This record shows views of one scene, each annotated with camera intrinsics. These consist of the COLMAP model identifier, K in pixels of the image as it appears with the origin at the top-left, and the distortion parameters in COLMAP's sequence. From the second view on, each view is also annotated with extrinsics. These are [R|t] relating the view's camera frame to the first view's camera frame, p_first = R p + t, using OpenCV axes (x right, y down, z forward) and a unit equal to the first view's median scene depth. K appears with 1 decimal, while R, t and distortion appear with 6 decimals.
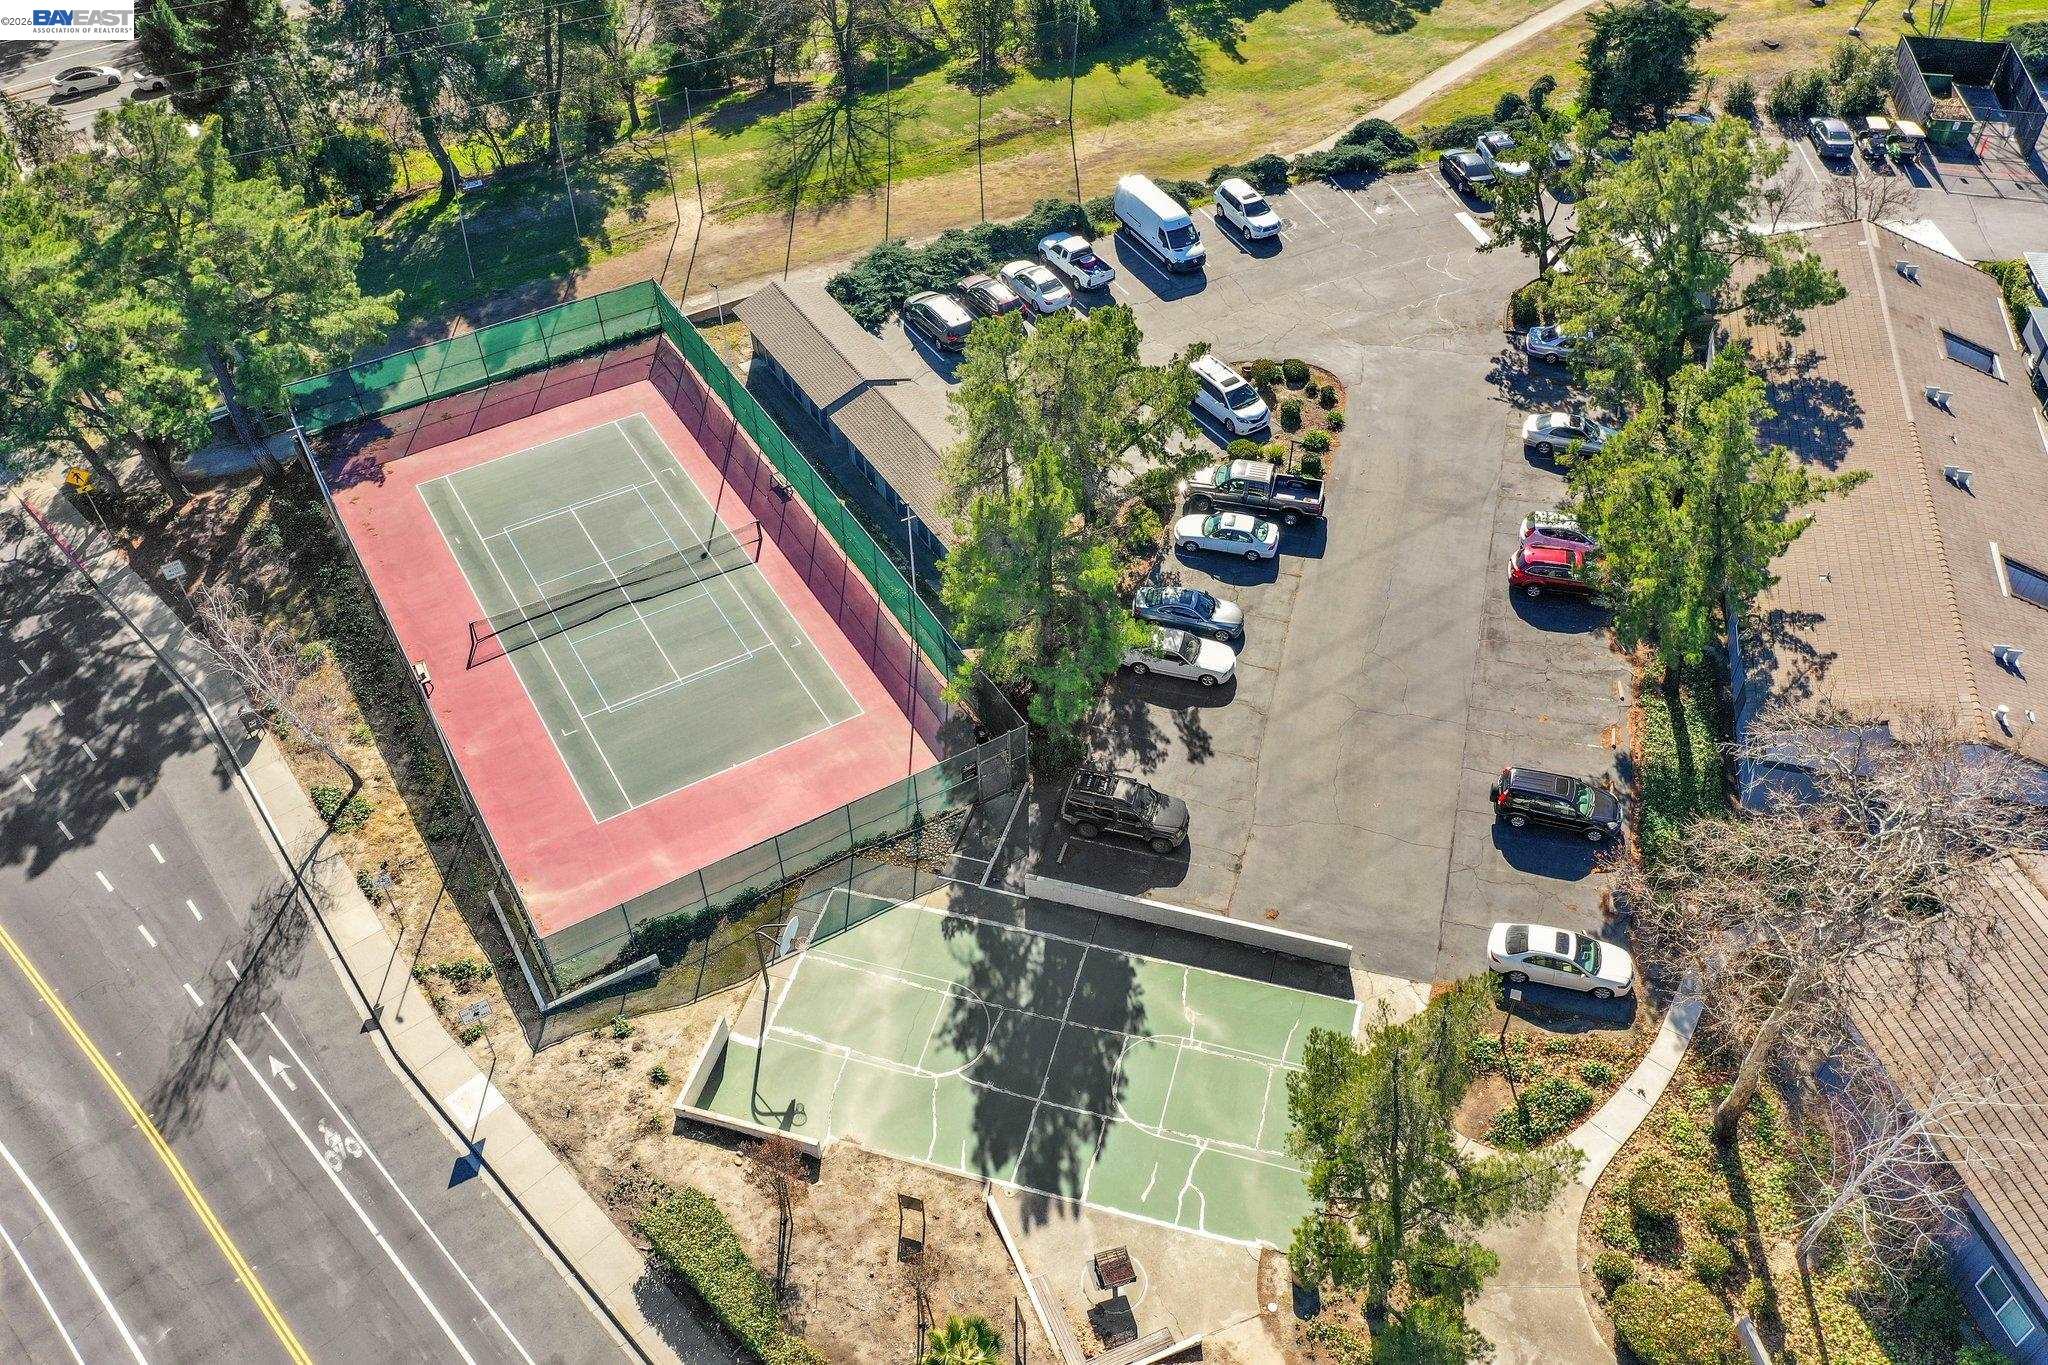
lens RADIAL K [[1596.6, 0, 1027.1], [0, 1596.6, 658.0], [0, 0, 1]] dist [-0.008664, -0.008458]
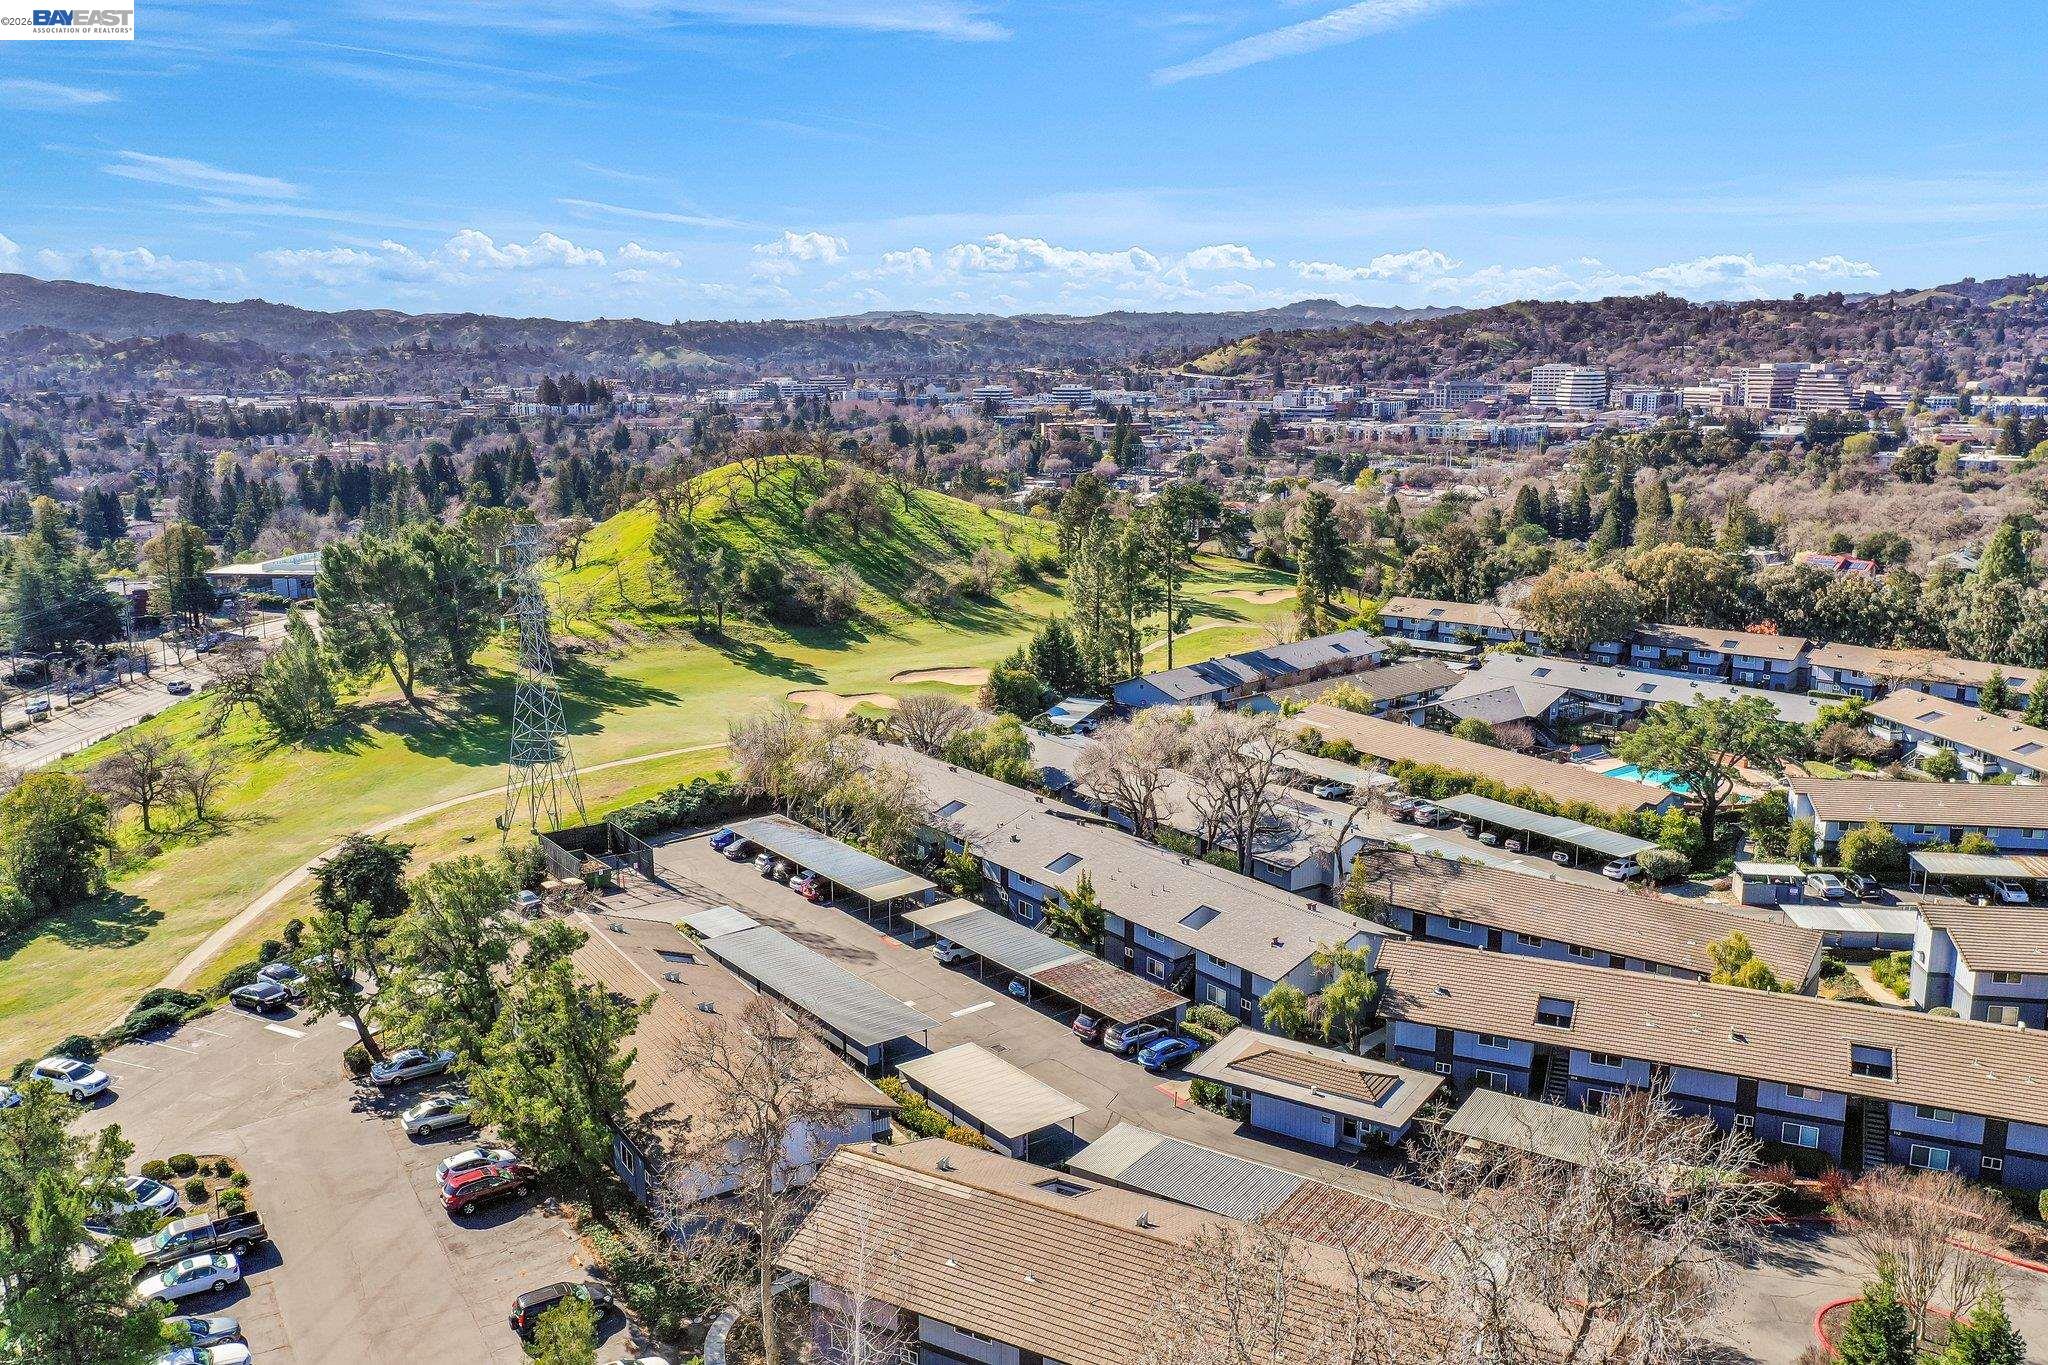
lens RADIAL K [[1596.6, 0, 1027.1], [0, 1596.6, 658.0], [0, 0, 1]] dist [-0.008664, -0.008458]
pose [[0.670893, -0.125593, 0.730841, -0.200499], [0.513721, 0.789463, -0.335915, 0.214398], [-0.534783, 0.600812, 0.594165, -0.185655]]
